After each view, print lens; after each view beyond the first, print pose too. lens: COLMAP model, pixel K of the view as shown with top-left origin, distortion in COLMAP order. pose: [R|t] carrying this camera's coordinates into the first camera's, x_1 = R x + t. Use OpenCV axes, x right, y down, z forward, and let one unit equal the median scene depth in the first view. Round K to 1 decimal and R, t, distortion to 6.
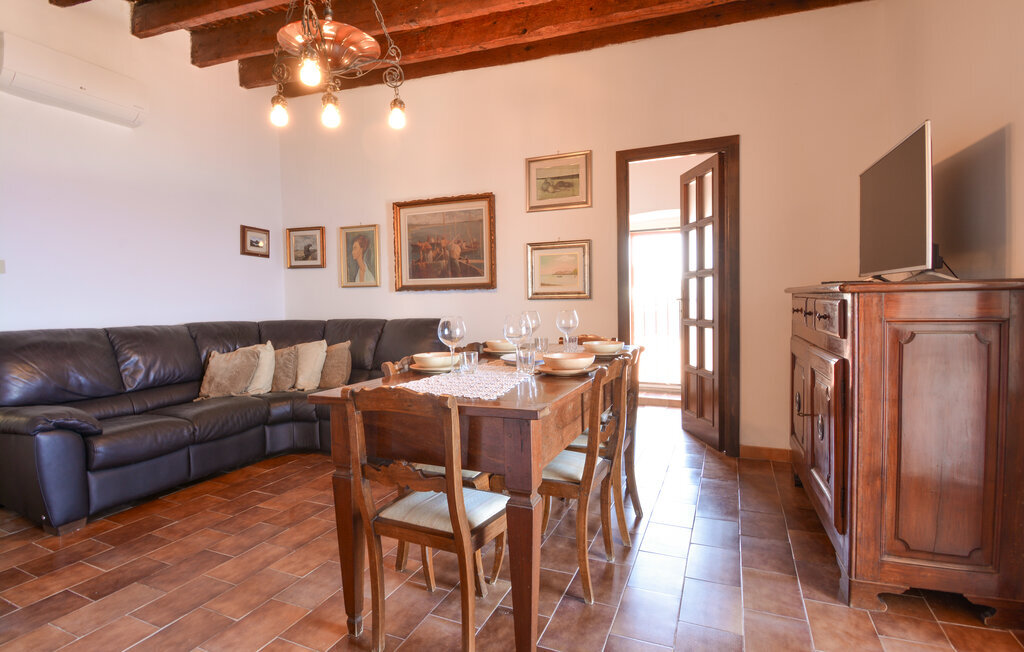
lens RADIAL K [[473.2, 0, 512.0], [0, 473.2, 326.0], [0, 0, 1]] dist [0.013041, -0.017755]
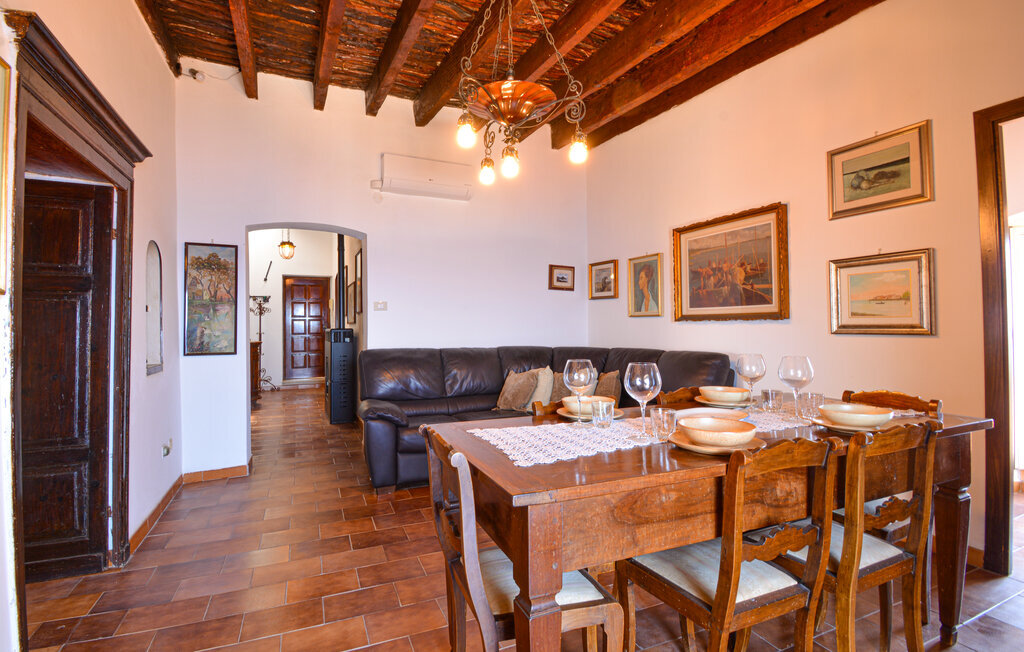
lens RADIAL K [[460.5, 0, 512.0], [0, 460.5, 326.0], [0, 0, 1]] dist [0.020067, -0.024840]
pose [[0.742103, 0.011815, -0.670182, 0.151608], [-0.045740, 0.998407, -0.033048, -0.020760], [0.668723, 0.055179, 0.741461, 0.110453]]
